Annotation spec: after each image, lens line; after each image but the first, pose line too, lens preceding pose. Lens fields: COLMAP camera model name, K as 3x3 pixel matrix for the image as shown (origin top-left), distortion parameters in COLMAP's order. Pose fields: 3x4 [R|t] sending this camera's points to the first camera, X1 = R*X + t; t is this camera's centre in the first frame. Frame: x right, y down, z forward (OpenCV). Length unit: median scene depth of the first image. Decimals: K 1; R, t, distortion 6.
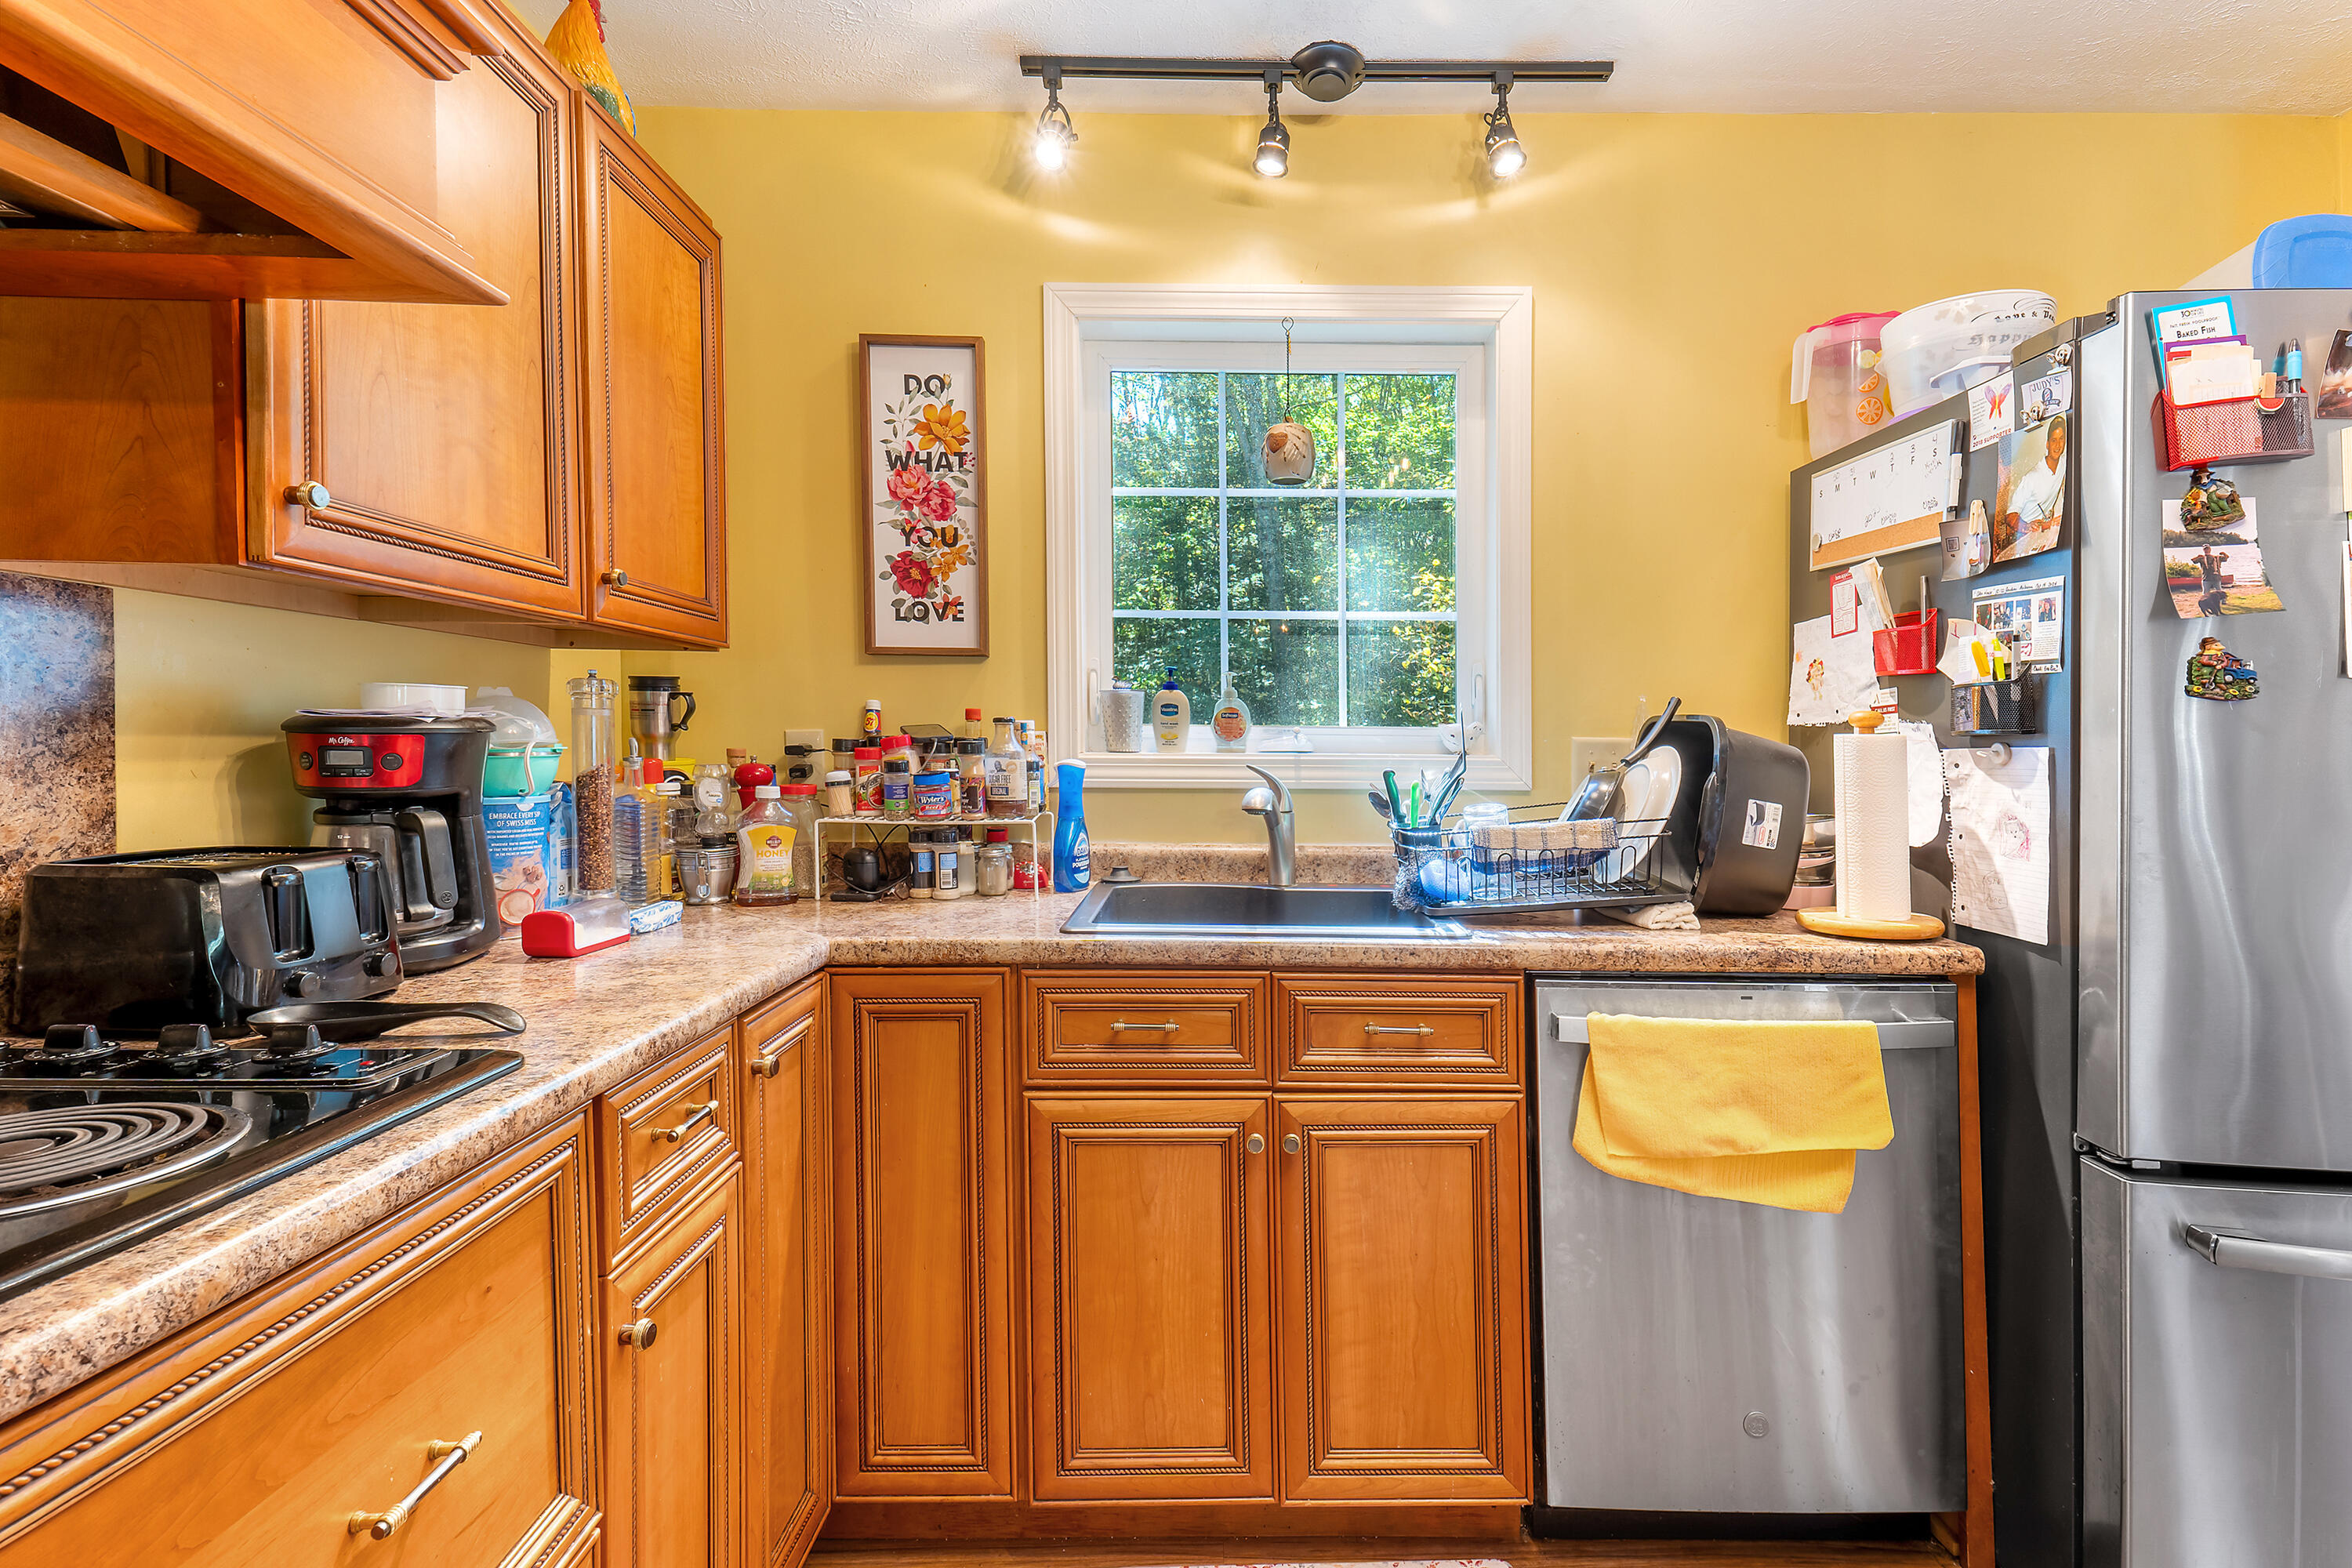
lens RADIAL K [[1134.0, 0, 1182.7], [0, 1134.0, 767.9], [0, 0, 1]] dist [0.040564, 0.000103]
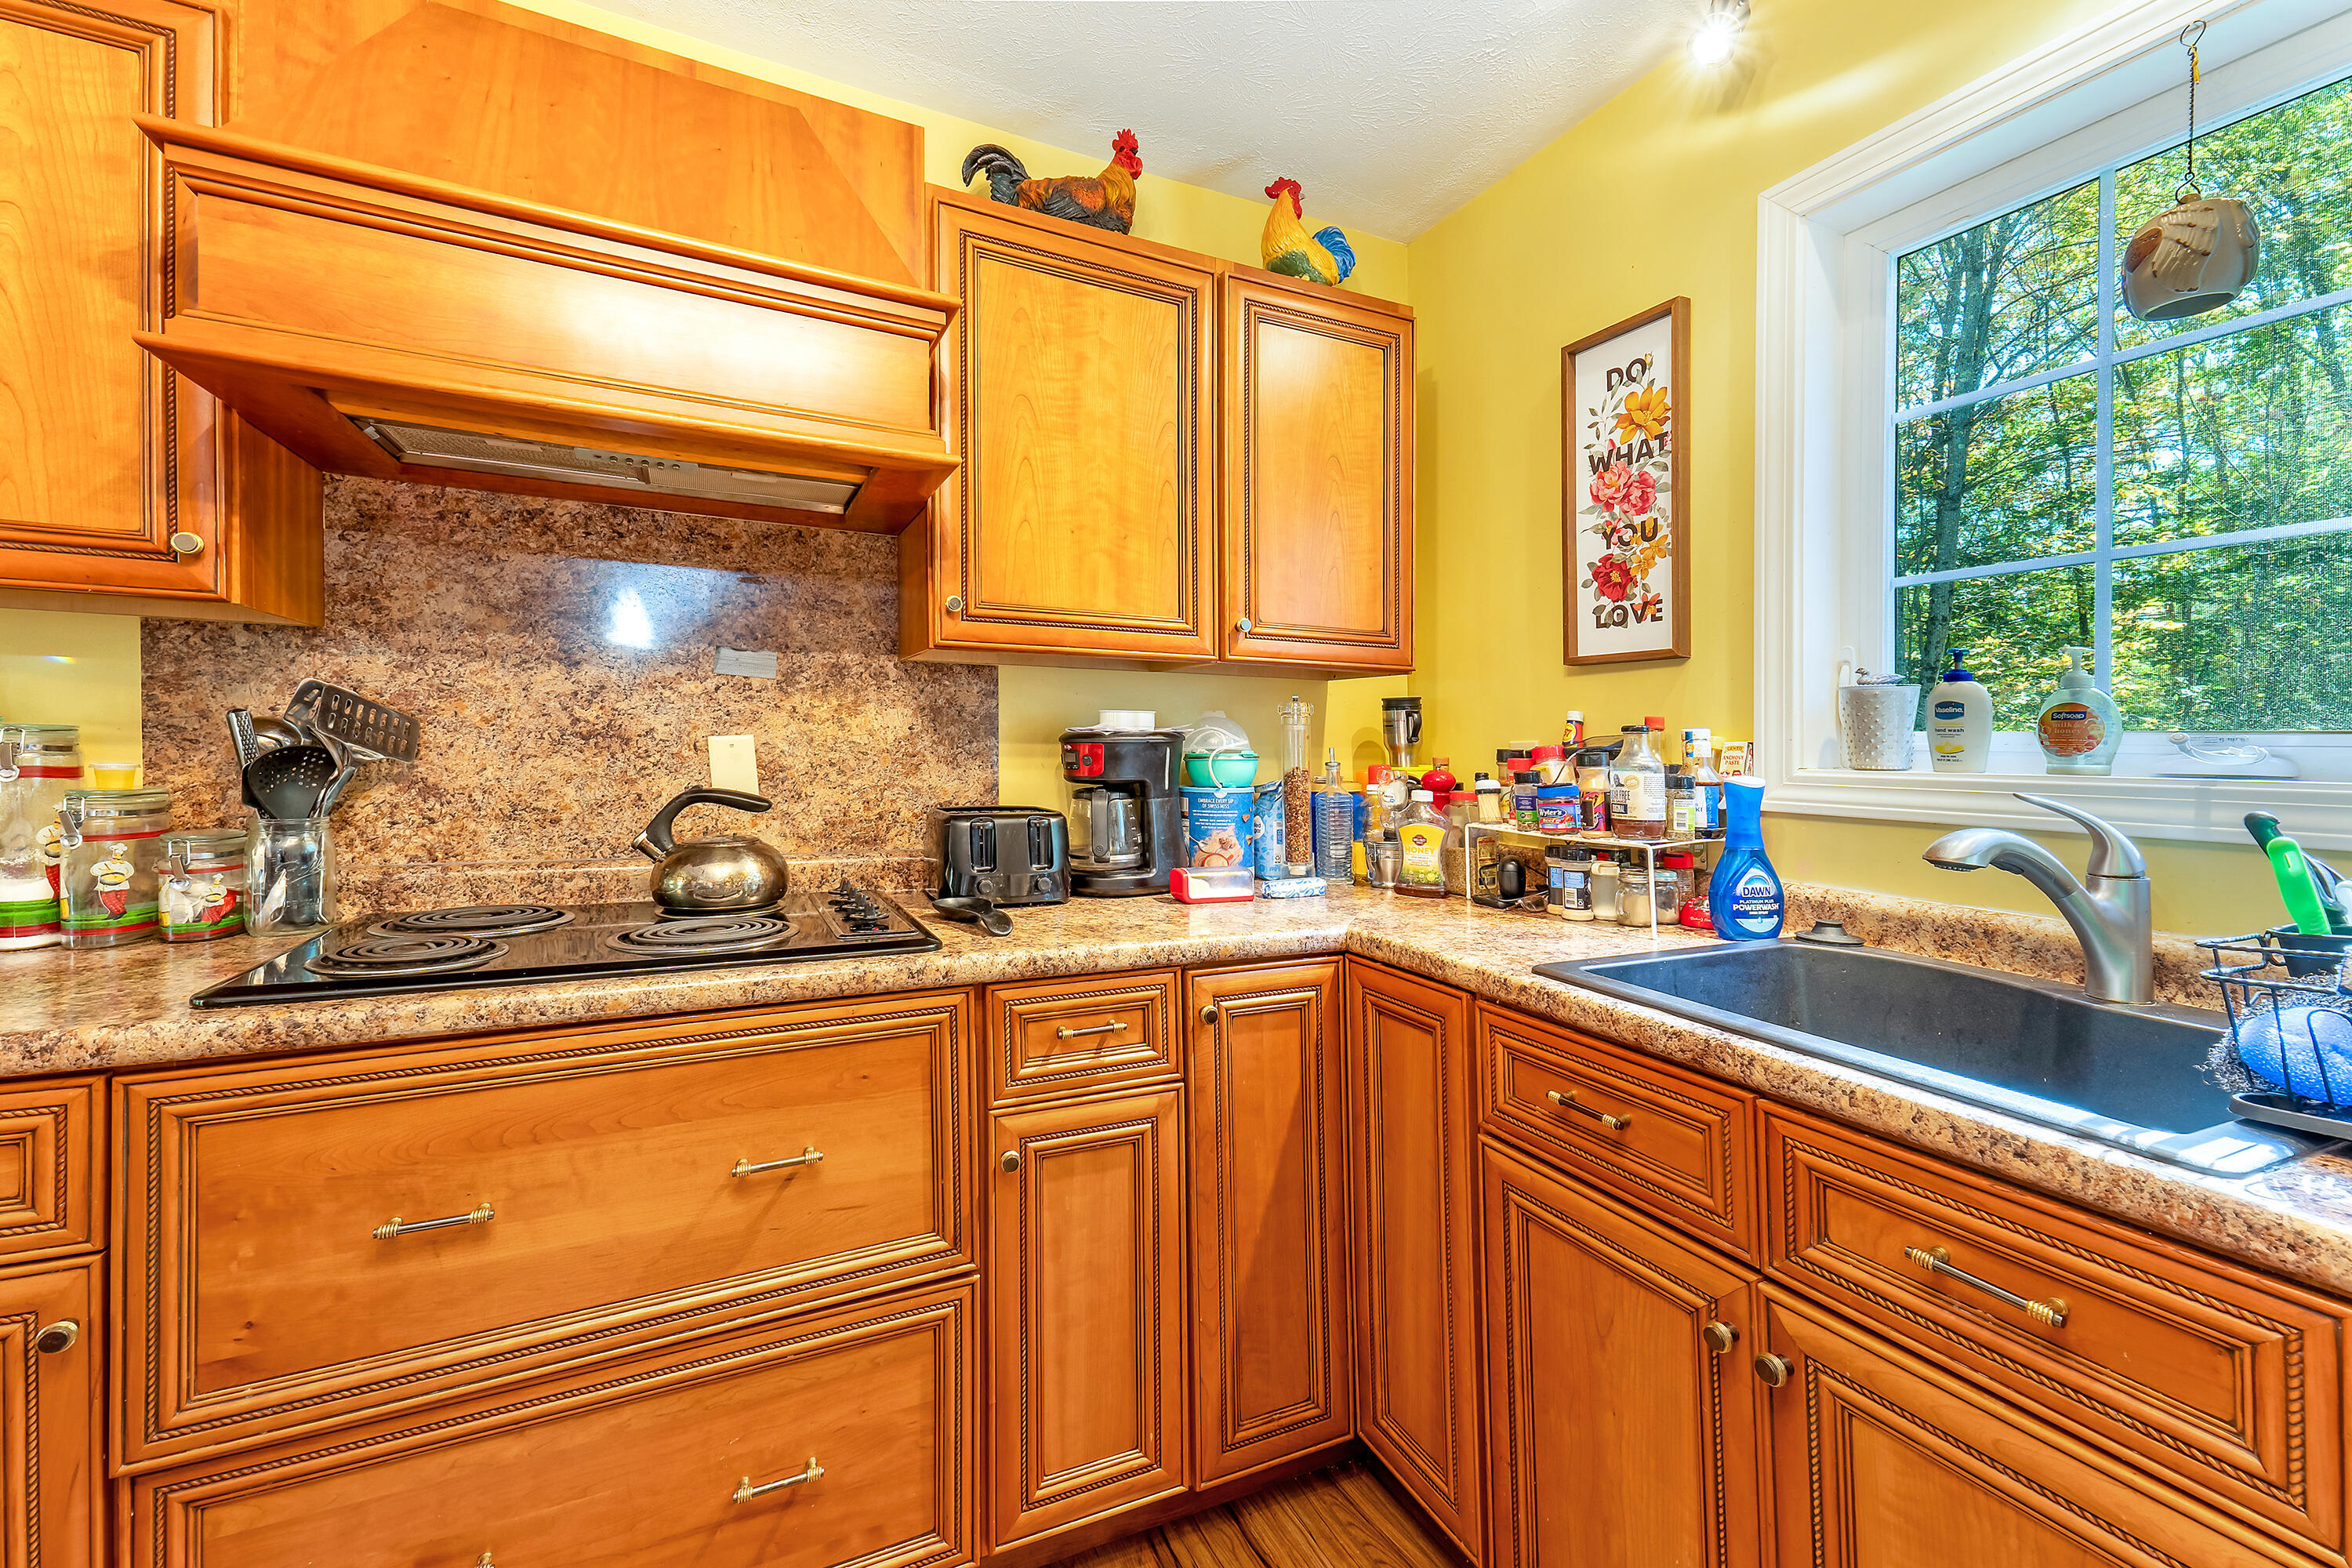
lens RADIAL K [[933.6, 0, 1178.7], [0, 933.6, 773.8], [0, 0, 1]] dist [0.021283, 0.000050]
pose [[0.430822, 0.027302, -0.902024, 0.324092], [-0.033295, 0.999343, 0.014345, -0.005154], [0.901822, 0.023853, 0.431448, 0.341004]]
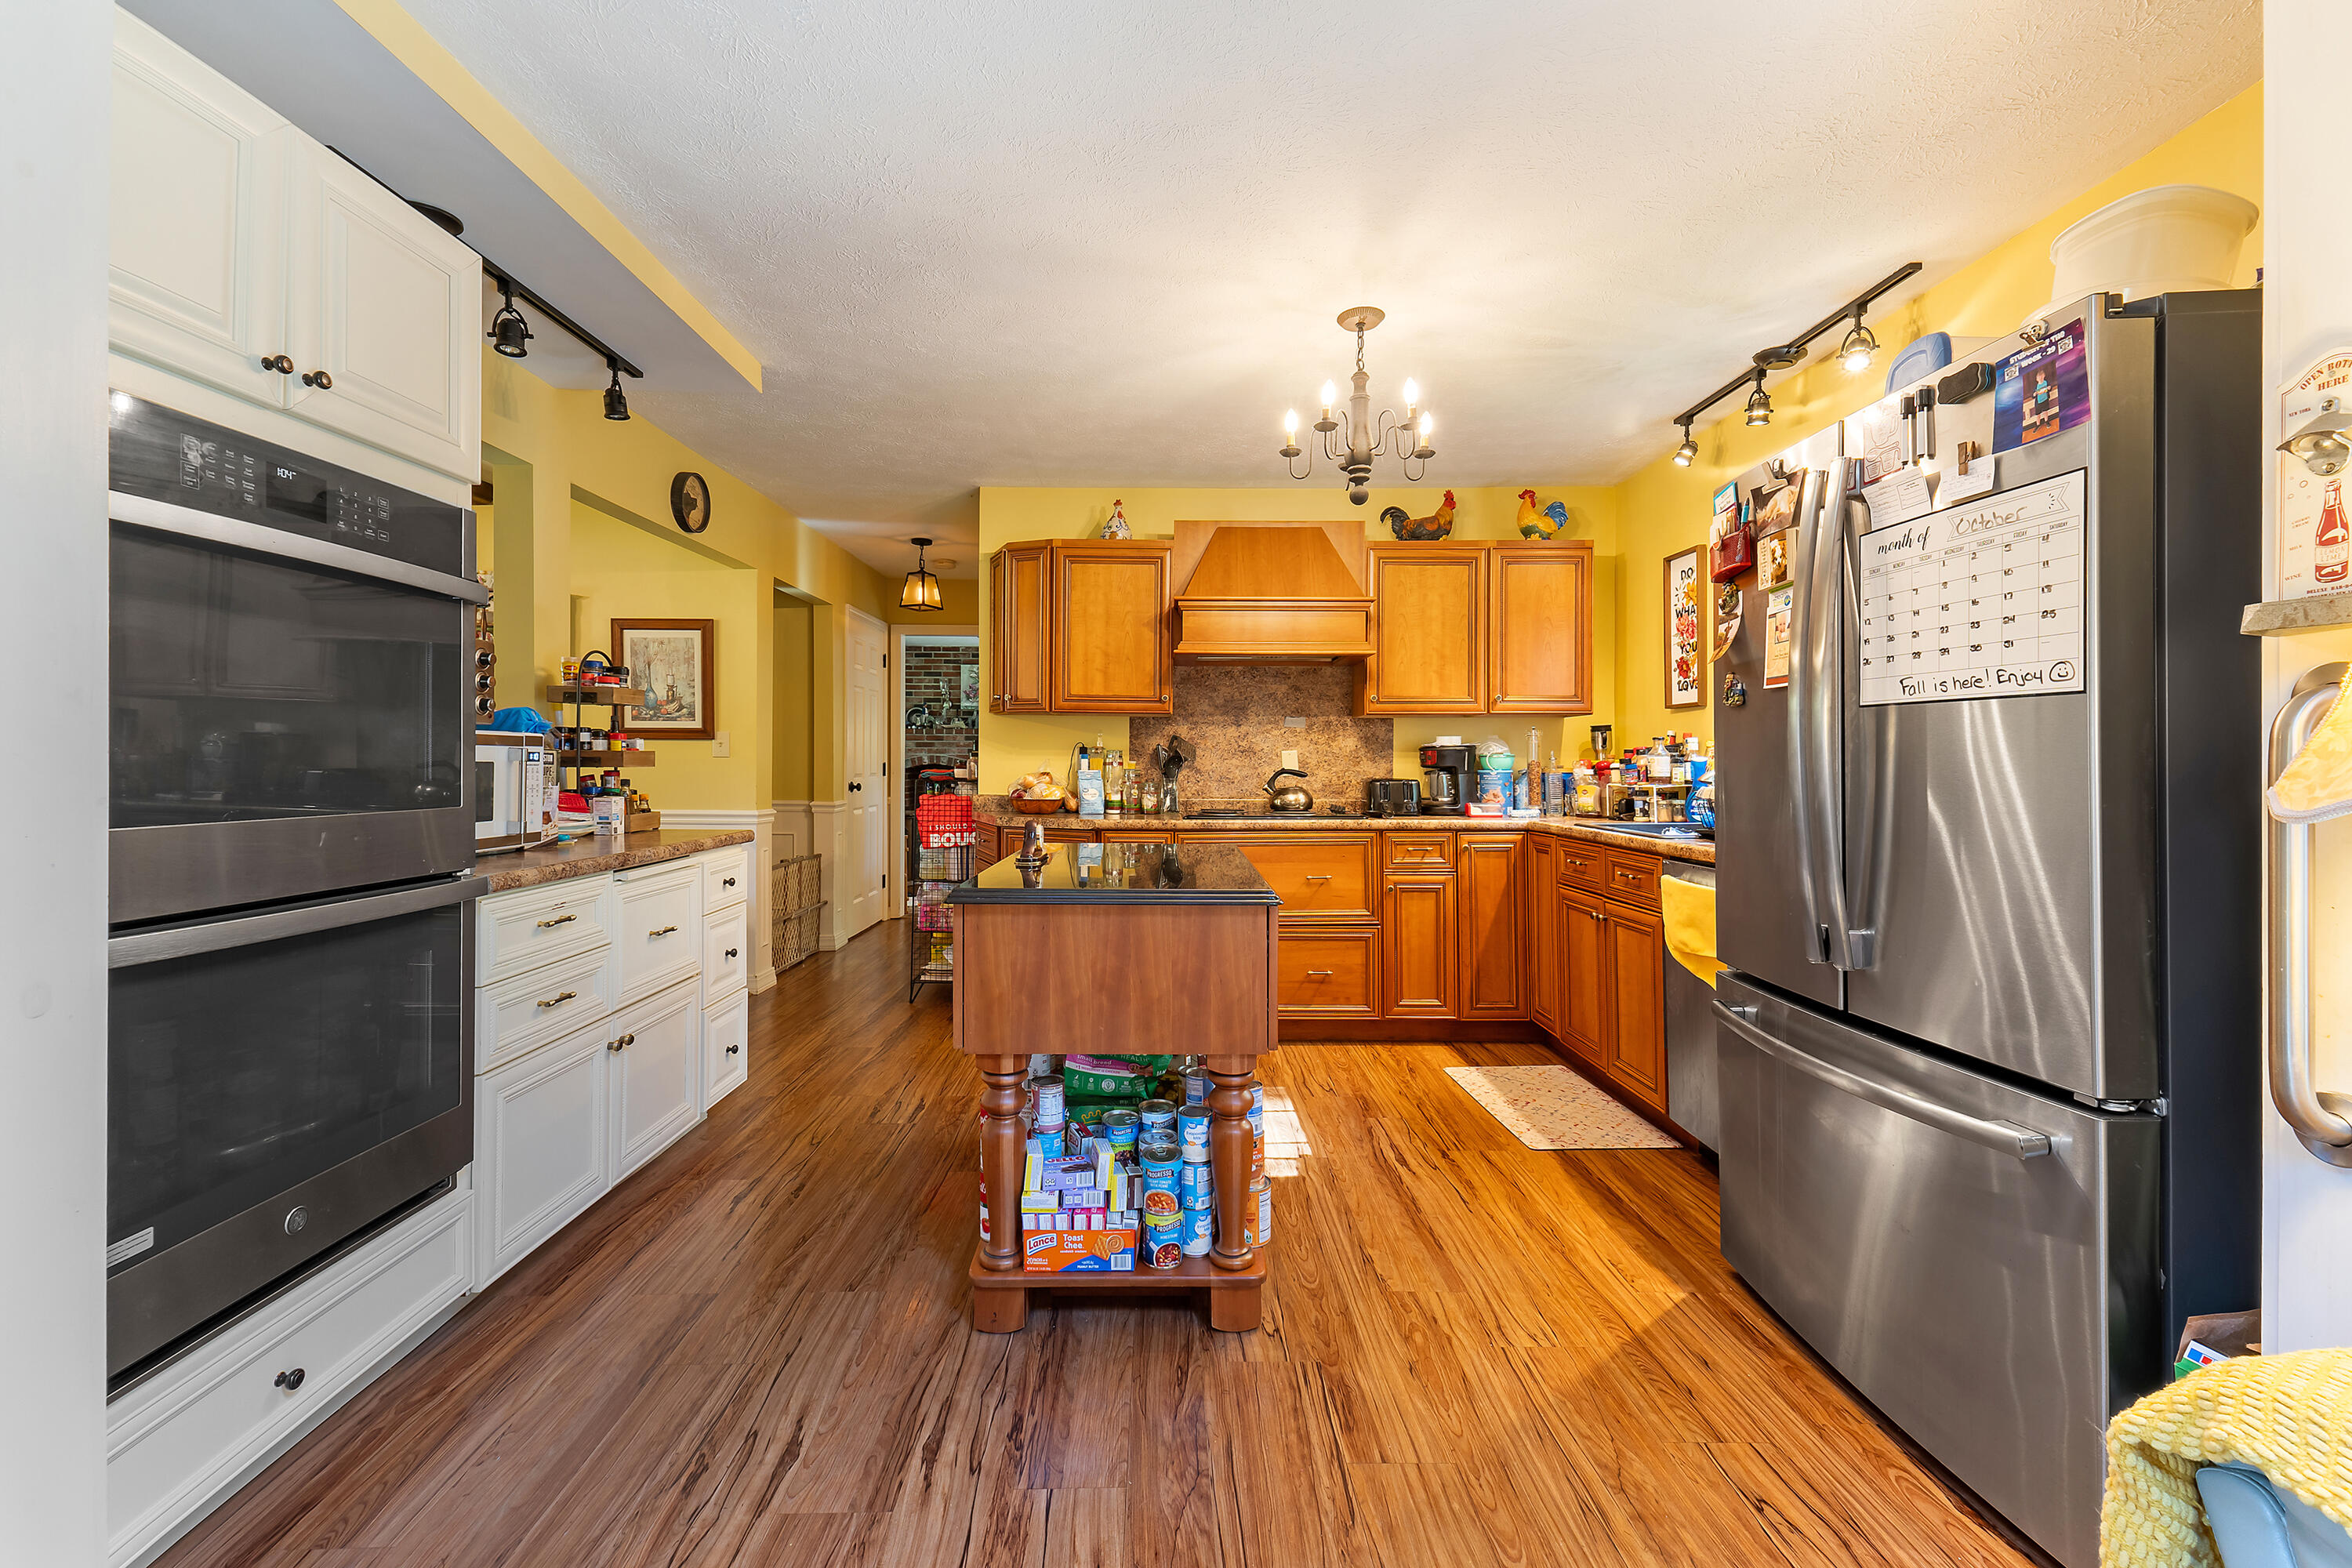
lens RADIAL K [[979.6, 0, 1160.5], [0, 979.6, 807.2], [0, 0, 1]] dist [0.029041, -0.000931]
pose [[-0.018106, 0.034715, -0.999233, 1.564317], [-0.025406, 0.999058, 0.035169, 0.040627], [0.999513, 0.026024, -0.017207, 0.107401]]
